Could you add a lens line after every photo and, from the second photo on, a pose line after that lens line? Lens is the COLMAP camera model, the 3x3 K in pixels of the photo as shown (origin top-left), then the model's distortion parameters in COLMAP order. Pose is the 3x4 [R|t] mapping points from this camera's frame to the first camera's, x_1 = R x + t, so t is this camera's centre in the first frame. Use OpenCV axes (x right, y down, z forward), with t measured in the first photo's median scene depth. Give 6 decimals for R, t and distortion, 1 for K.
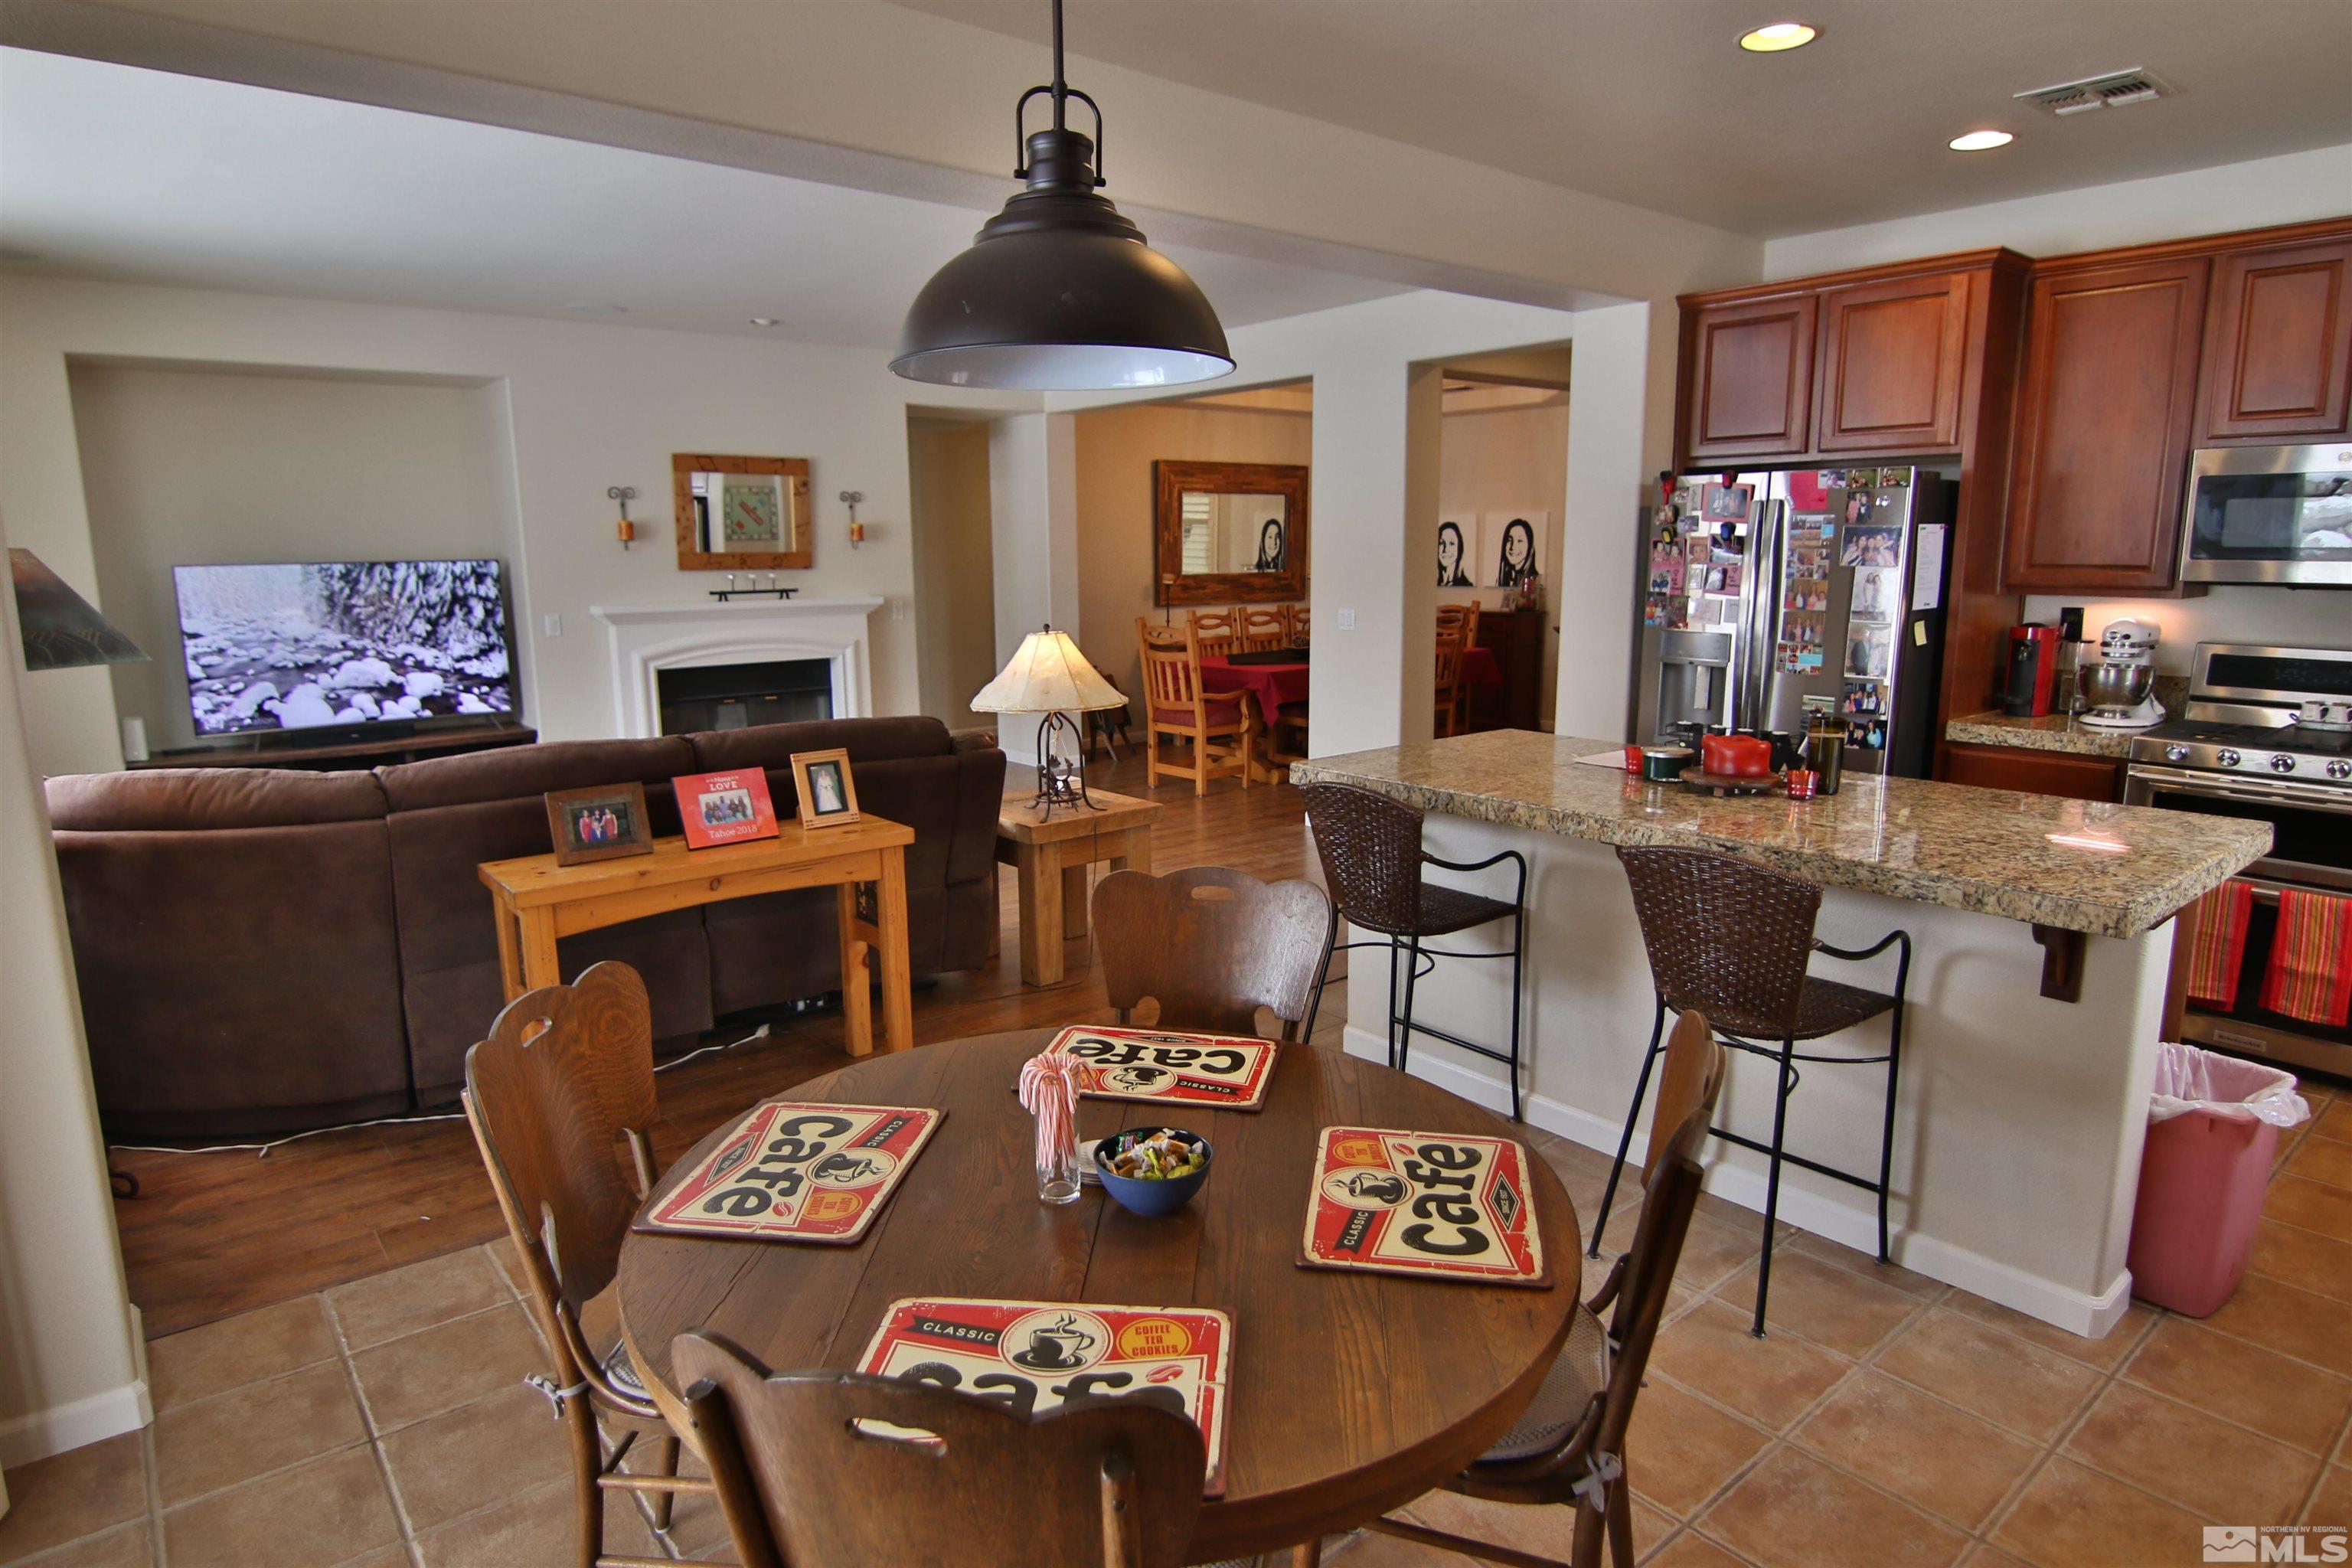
lens RADIAL K [[1324.6, 0, 1169.6], [0, 1324.6, 791.2], [0, 0, 1]] dist [-0.001162, -0.016023]
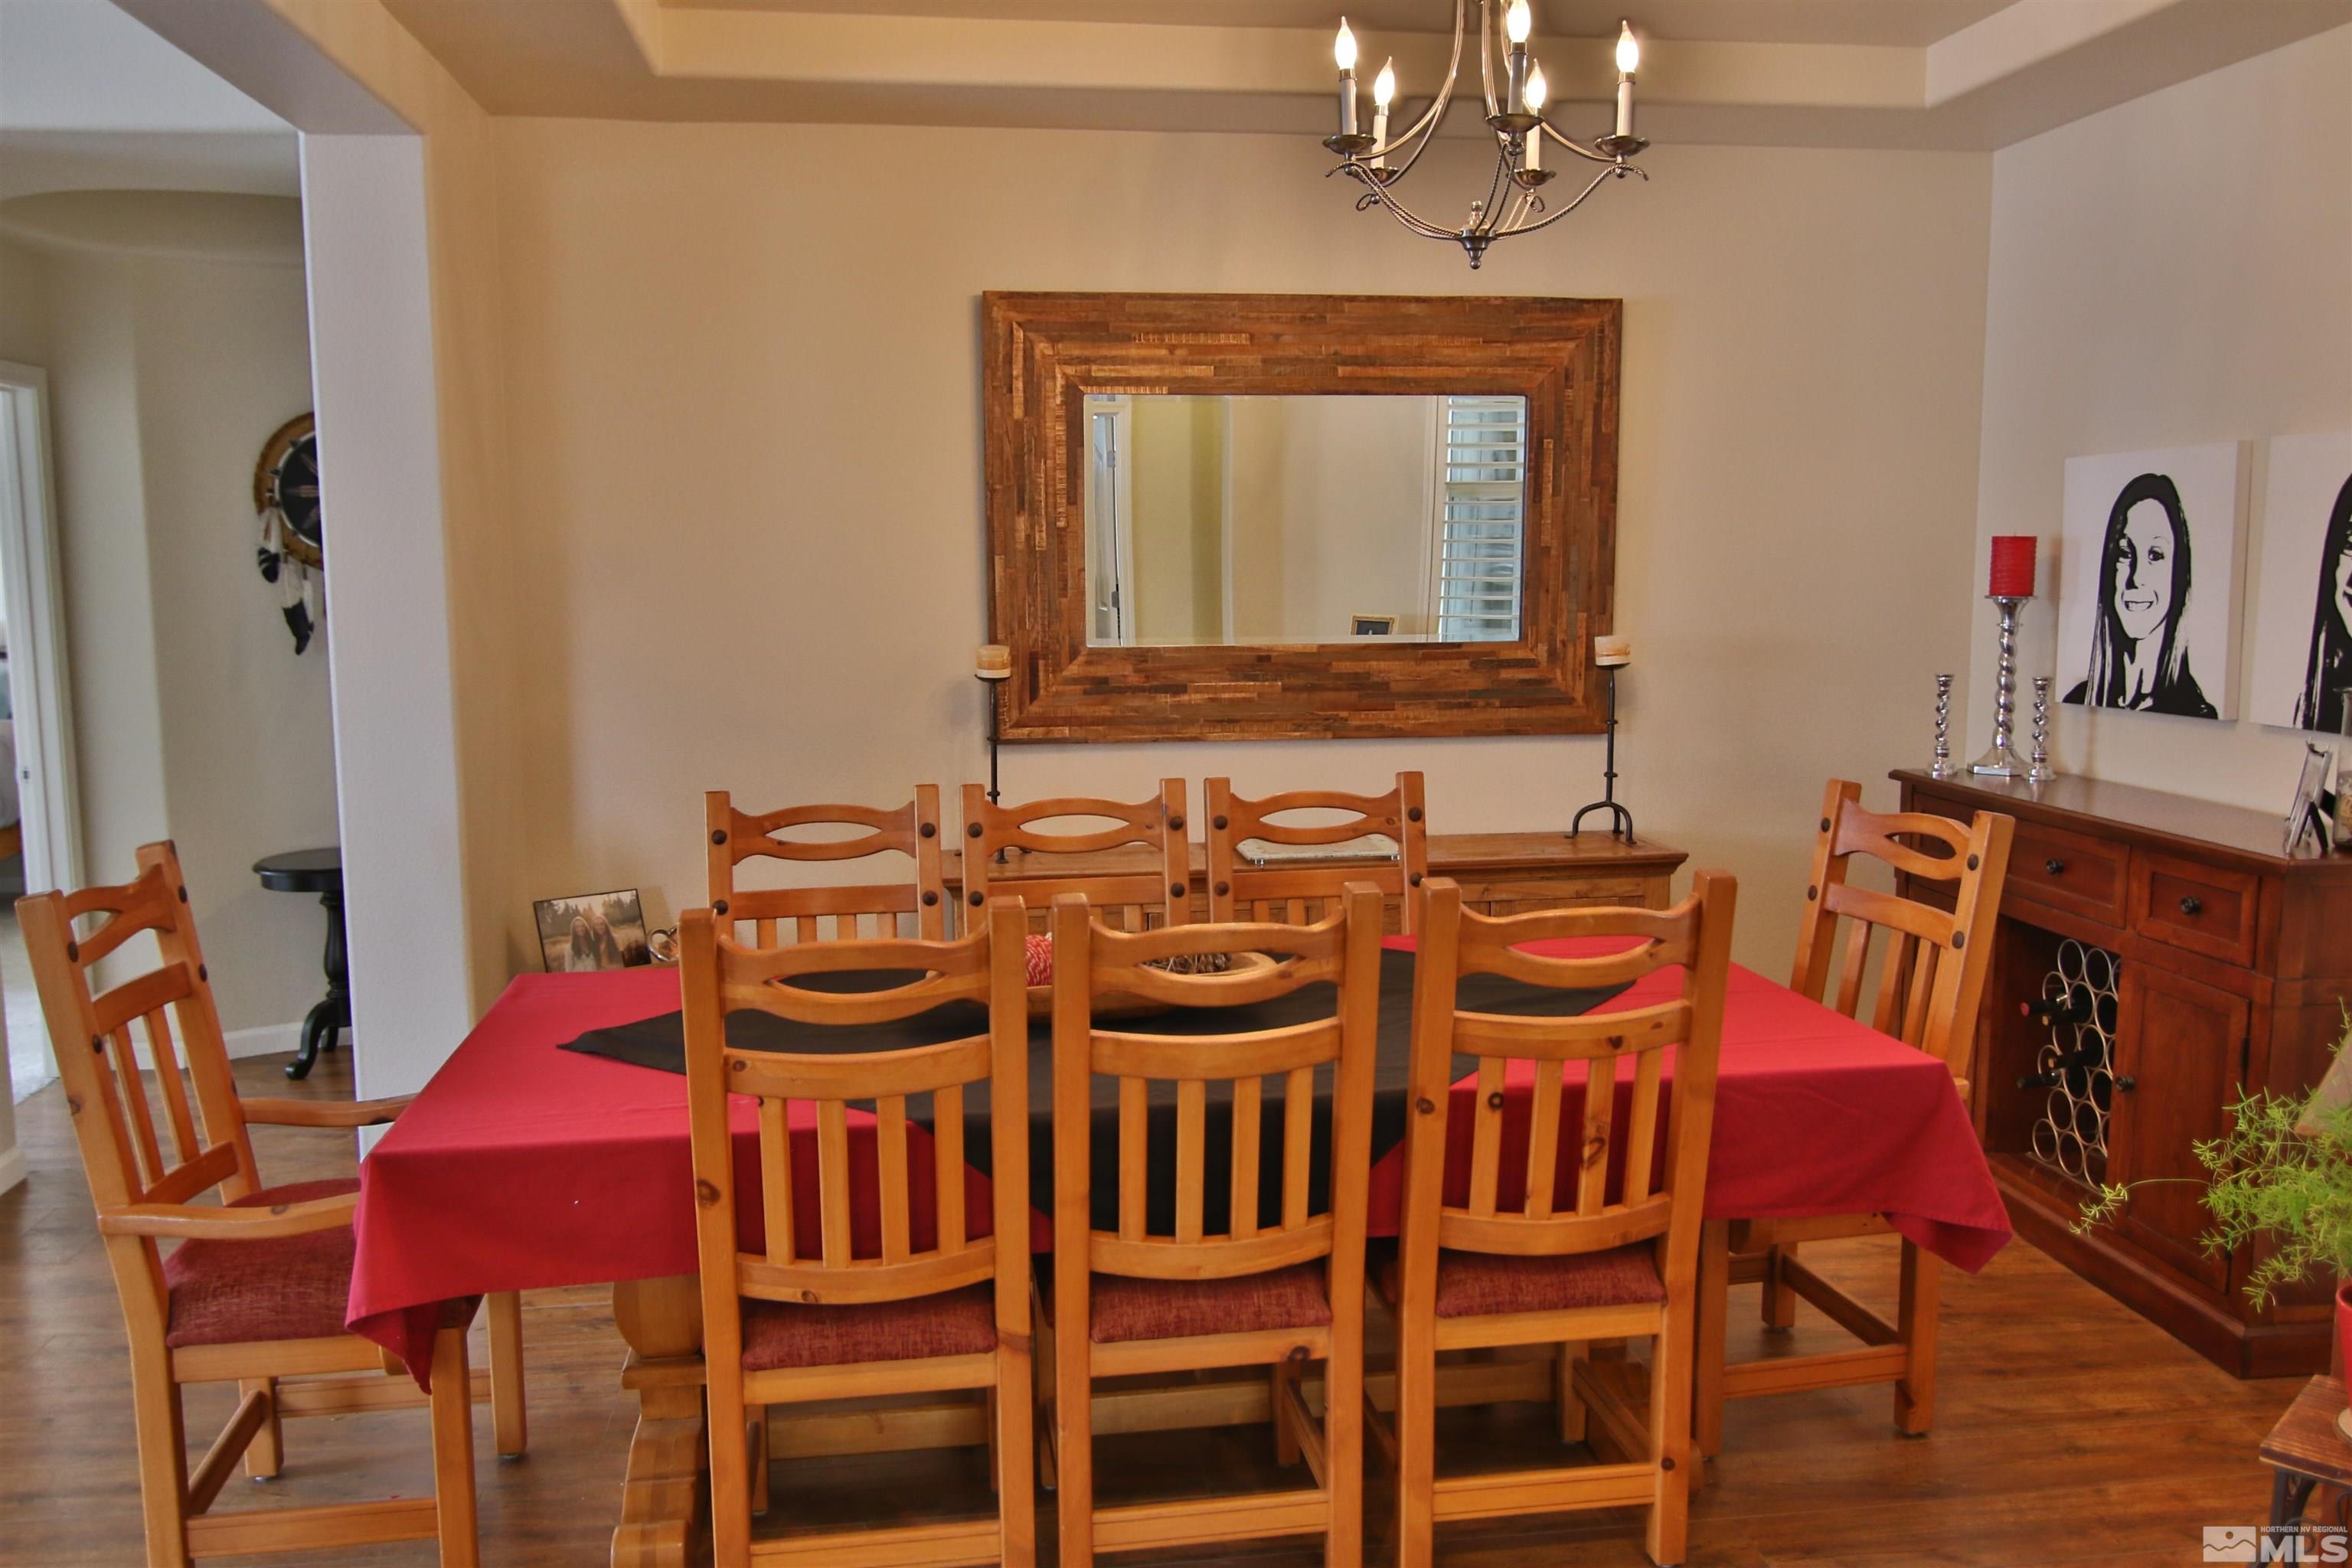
lens RADIAL K [[1874.8, 0, 1168.5], [0, 1874.8, 787.2], [0, 0, 1]] dist [0.009521, -0.026449]
pose [[0.852717, 0.071519, -0.517453, 0.369703], [-0.097536, 0.994961, -0.023214, -0.170654], [0.513186, 0.070265, 0.855396, 0.879280]]
